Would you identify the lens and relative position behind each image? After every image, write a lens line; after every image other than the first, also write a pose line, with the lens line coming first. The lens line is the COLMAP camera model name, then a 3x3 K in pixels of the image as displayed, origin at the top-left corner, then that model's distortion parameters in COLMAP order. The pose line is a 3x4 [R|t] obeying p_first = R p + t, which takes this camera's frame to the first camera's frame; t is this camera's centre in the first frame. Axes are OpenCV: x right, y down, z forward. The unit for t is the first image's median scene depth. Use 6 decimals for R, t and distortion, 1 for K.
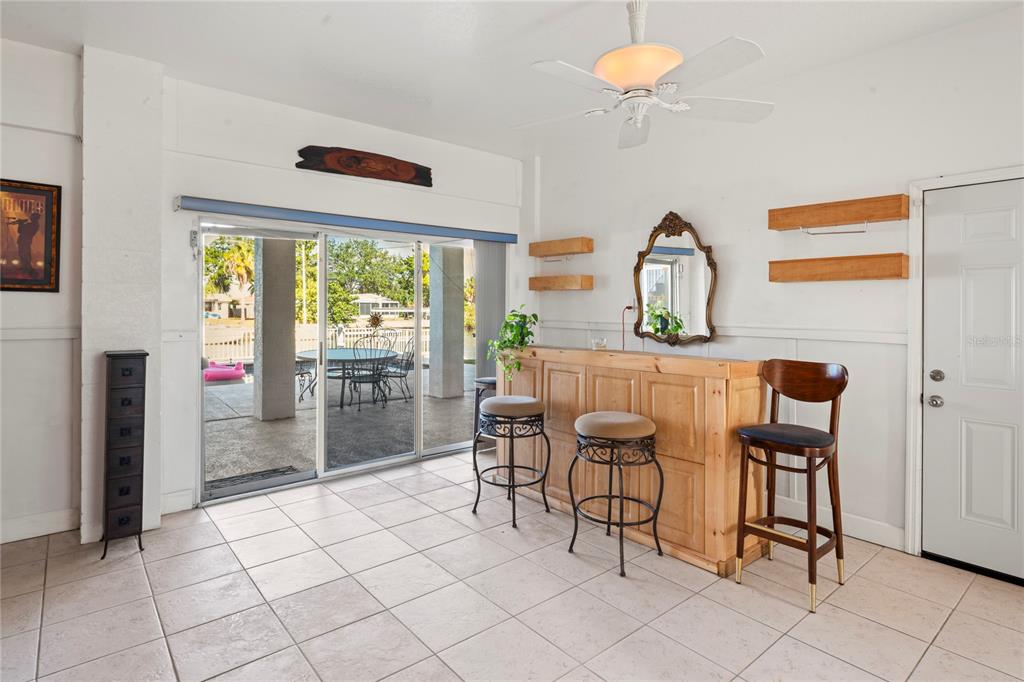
lens RADIAL K [[531.4, 0, 496.4], [0, 531.4, 310.2], [0, 0, 1]] dist [-0.007950, -0.001377]
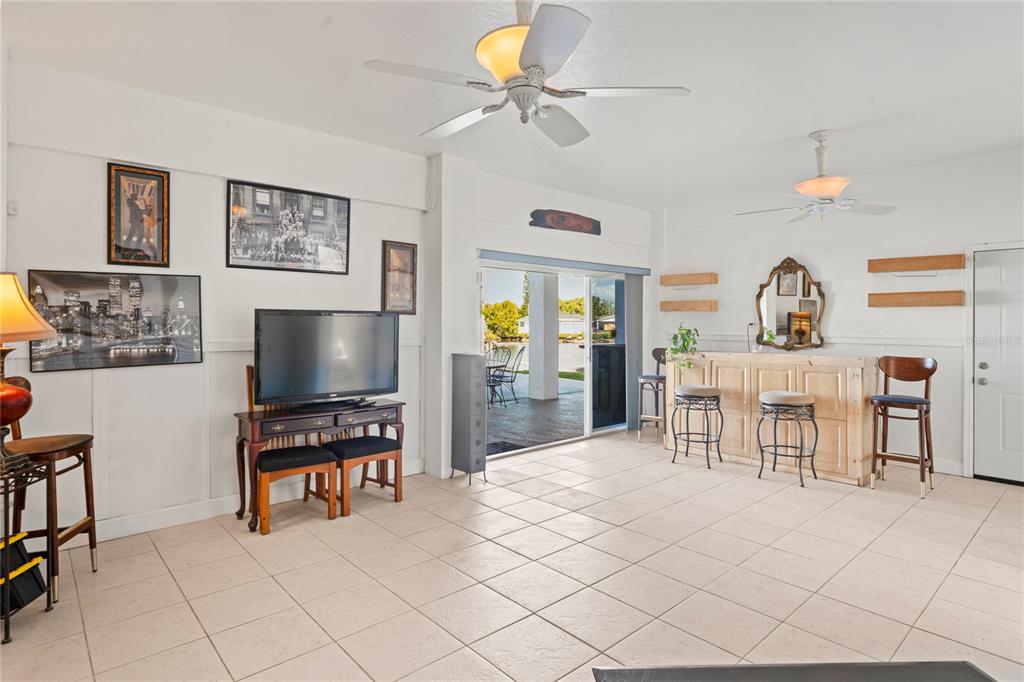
lens RADIAL K [[531.4, 0, 500.6], [0, 531.4, 326.6], [0, 0, 1]] dist [-0.007950, -0.001377]
pose [[0.999590, -0.001709, 0.028588, -0.632007], [0.001701, 0.999999, 0.000300, 0.000185], [-0.028588, -0.000251, 0.999591, -0.526326]]
